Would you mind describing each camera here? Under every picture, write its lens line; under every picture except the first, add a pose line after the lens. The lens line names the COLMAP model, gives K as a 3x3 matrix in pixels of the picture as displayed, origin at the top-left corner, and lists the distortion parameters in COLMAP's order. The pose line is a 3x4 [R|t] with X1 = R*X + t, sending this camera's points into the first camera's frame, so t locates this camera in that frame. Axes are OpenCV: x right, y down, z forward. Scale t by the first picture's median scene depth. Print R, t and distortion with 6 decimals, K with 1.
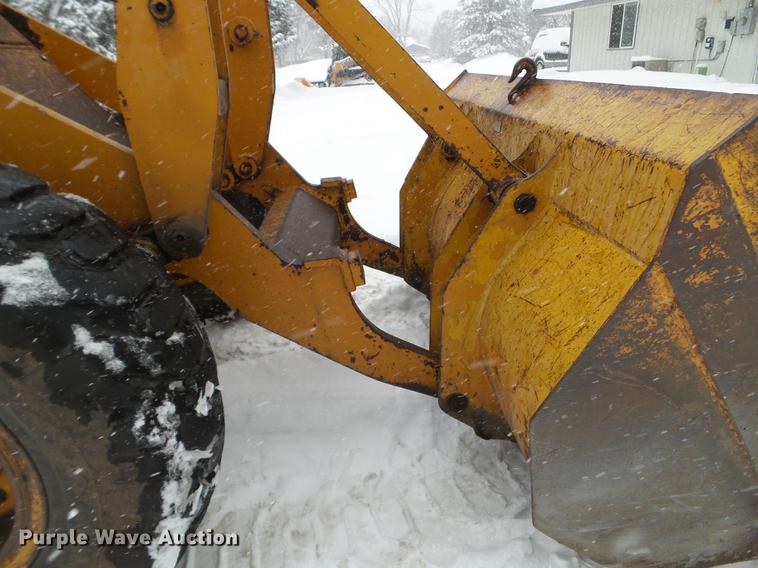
lens RADIAL K [[519.5, 0, 379.0], [0, 519.5, 284.0], [0, 0, 1]] dist [-0.009189, -0.000059]
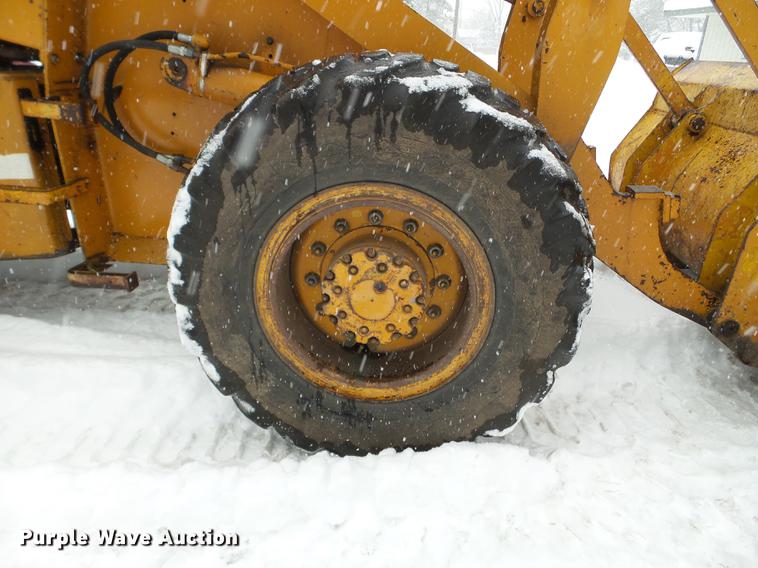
lens RADIAL K [[519.5, 0, 379.0], [0, 519.5, 284.0], [0, 0, 1]] dist [-0.009189, -0.000059]
pose [[0.984216, 0.134628, -0.114868, -0.482188], [-0.132199, 0.990812, 0.028543, 0.183691], [0.117656, -0.012907, 0.992971, -0.260237]]
